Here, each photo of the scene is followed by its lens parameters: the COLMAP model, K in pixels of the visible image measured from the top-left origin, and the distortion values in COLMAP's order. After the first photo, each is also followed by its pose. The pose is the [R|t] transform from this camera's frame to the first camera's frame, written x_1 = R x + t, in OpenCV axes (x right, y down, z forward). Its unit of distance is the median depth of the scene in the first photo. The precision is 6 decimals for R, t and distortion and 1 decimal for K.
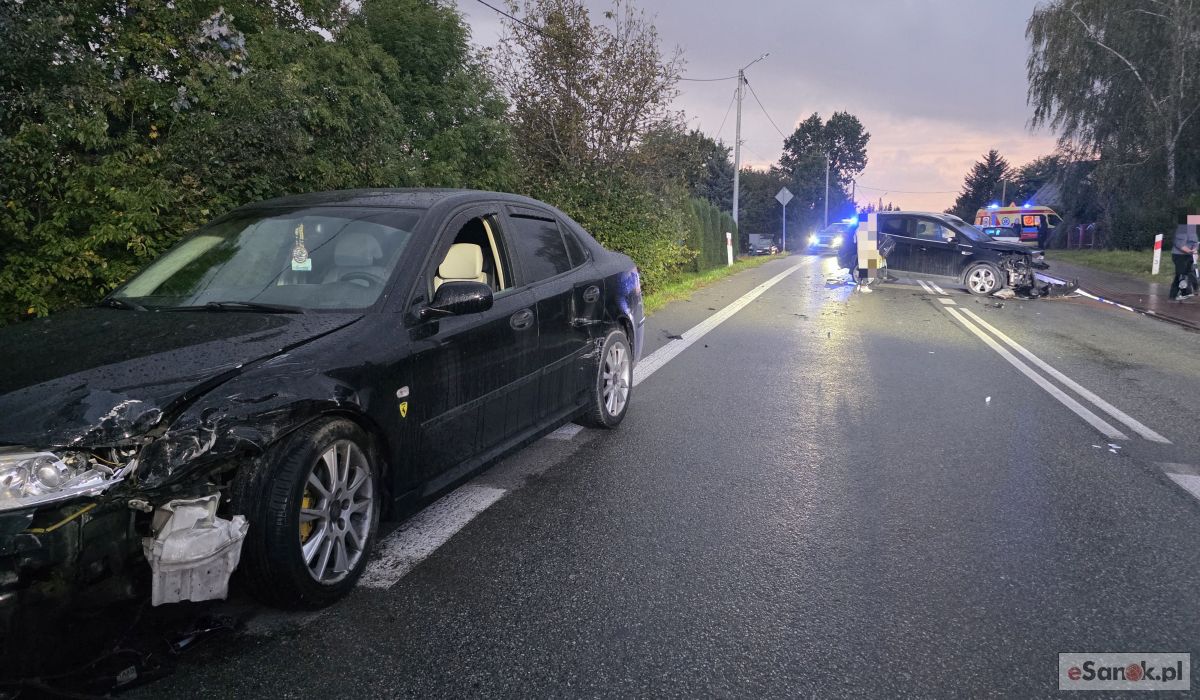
lens RADIAL K [[818.5, 0, 600.0], [0, 818.5, 350.0], [0, 0, 1]] dist [0.071766, -0.069616]
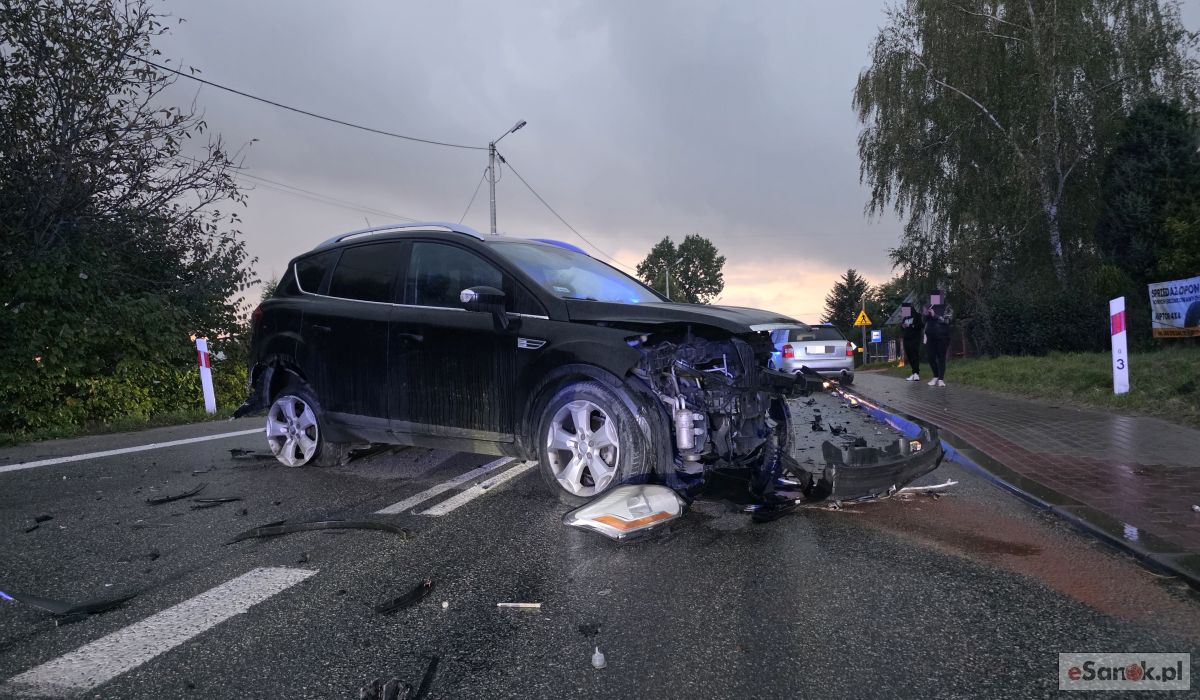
lens RADIAL K [[818.5, 0, 600.0], [0, 818.5, 350.0], [0, 0, 1]] dist [0.071766, -0.069616]
pose [[0.992211, -0.038191, 0.118568, 0.084644], [0.057661, 0.984538, -0.165407, -0.013732], [-0.110417, 0.170955, 0.979072, 0.144932]]
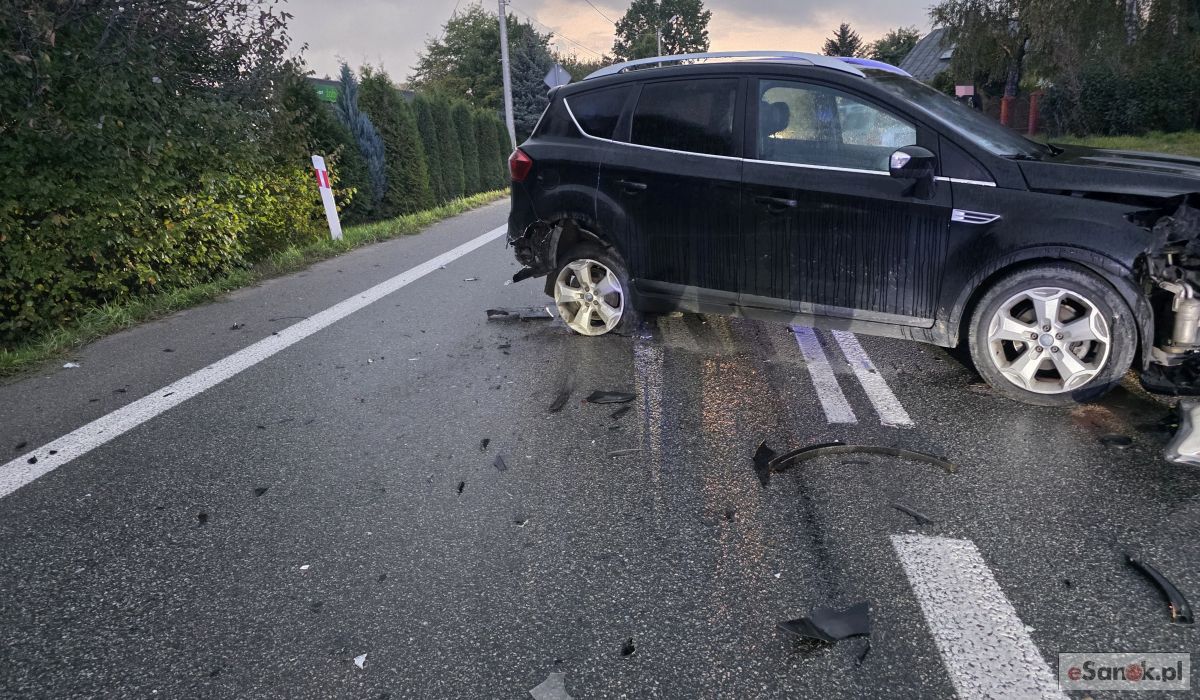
lens RADIAL K [[818.5, 0, 600.0], [0, 818.5, 350.0], [0, 0, 1]] dist [0.071766, -0.069616]
pose [[0.984231, -0.101026, 0.145197, 0.060068], [0.084802, 0.989867, 0.113895, -0.022487], [-0.155232, -0.099786, 0.982825, 0.154676]]
